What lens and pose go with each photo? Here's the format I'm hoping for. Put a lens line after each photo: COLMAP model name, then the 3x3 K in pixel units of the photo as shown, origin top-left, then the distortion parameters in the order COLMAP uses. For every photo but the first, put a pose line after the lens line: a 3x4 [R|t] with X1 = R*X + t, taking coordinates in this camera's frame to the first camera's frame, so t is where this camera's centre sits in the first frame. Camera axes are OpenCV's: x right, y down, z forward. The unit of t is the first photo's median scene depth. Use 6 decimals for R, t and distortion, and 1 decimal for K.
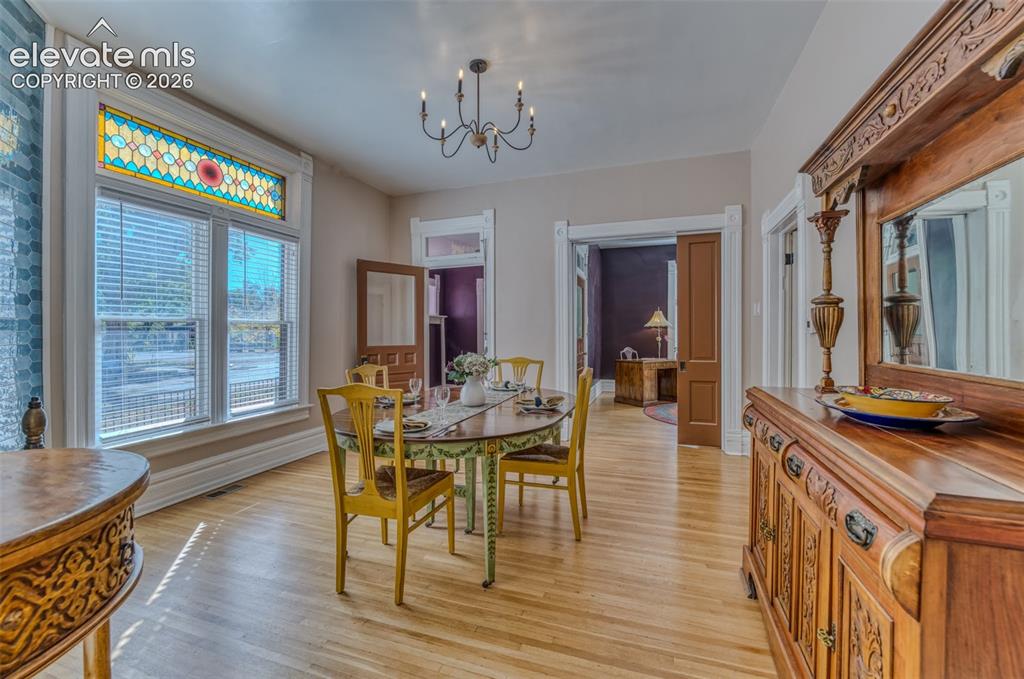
lens RADIAL K [[418.0, 0, 504.4], [0, 418.0, 332.2], [0, 0, 1]] dist [-0.000761, -0.004784]
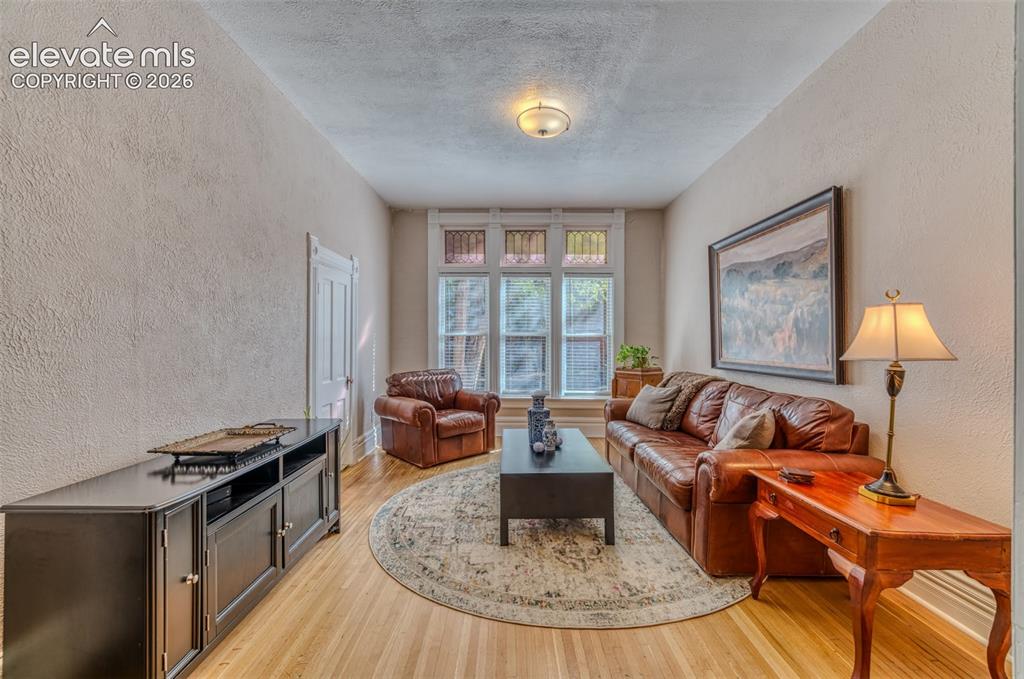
lens RADIAL K [[416.2, 0, 509.1], [0, 416.2, 339.7], [0, 0, 1]] dist [-0.001236, -0.004752]
pose [[0.332277, -0.002425, -0.943179, 0.682621], [-0.003806, 0.999985, -0.003912, -0.004189], [0.943174, 0.004889, 0.332263, 0.224589]]
